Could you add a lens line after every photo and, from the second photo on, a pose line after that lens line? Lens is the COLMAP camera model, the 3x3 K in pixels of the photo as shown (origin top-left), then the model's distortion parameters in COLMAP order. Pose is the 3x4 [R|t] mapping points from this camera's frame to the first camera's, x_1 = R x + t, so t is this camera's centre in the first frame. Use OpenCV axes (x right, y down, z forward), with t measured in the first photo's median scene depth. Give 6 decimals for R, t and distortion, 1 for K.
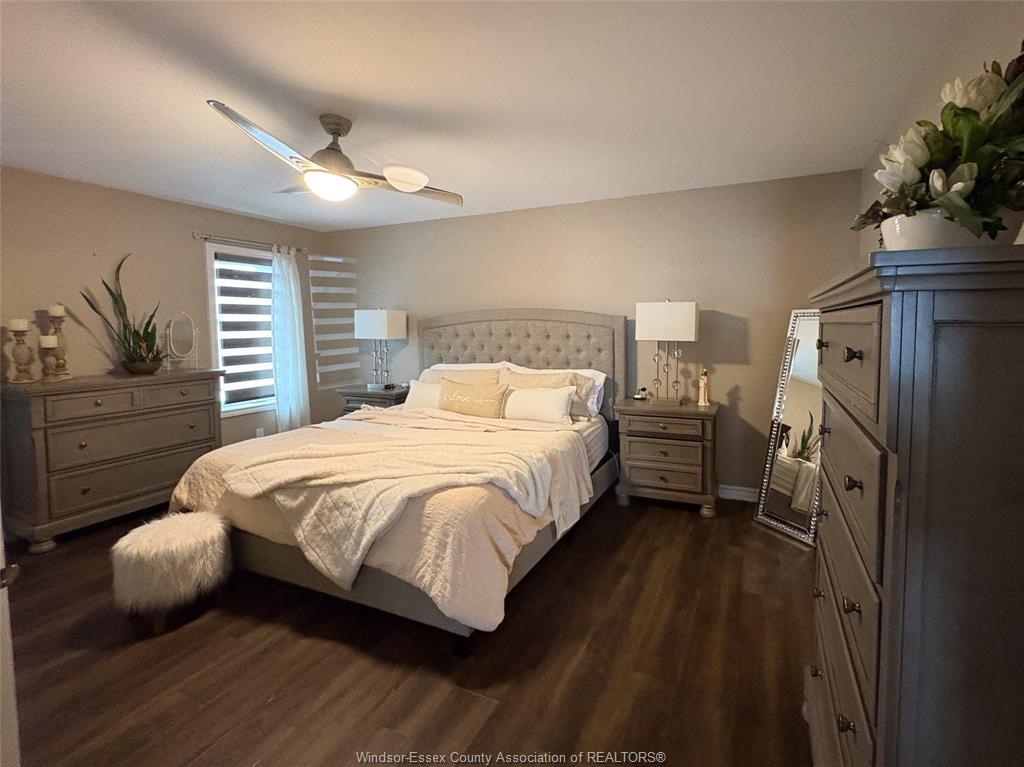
lens RADIAL K [[510.1, 0, 511.0], [0, 510.1, 362.8], [0, 0, 1]] dist [0.000155, 0.000214]
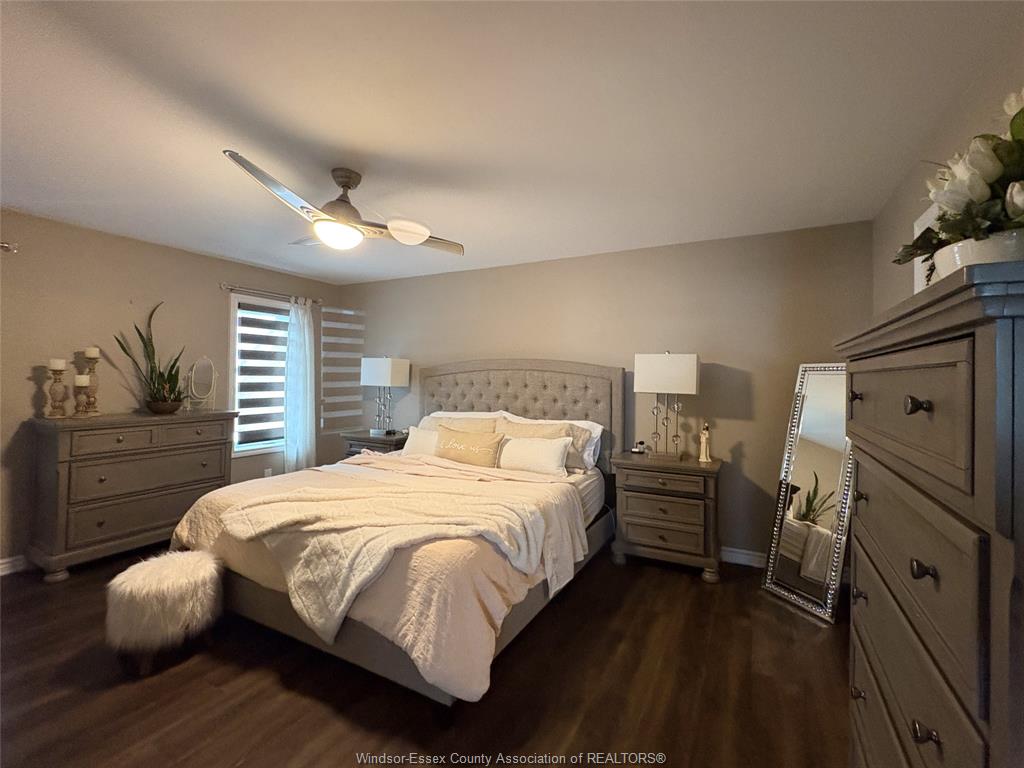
lens RADIAL K [[413.6, 0, 510.5], [0, 413.6, 385.2], [0, 0, 1]] dist [-0.001274, -0.000124]
pose [[0.999241, 0.028992, -0.026020, 0.025994], [-0.031043, 0.996130, -0.082227, 0.014978], [0.023535, 0.082972, 0.996274, 0.193437]]
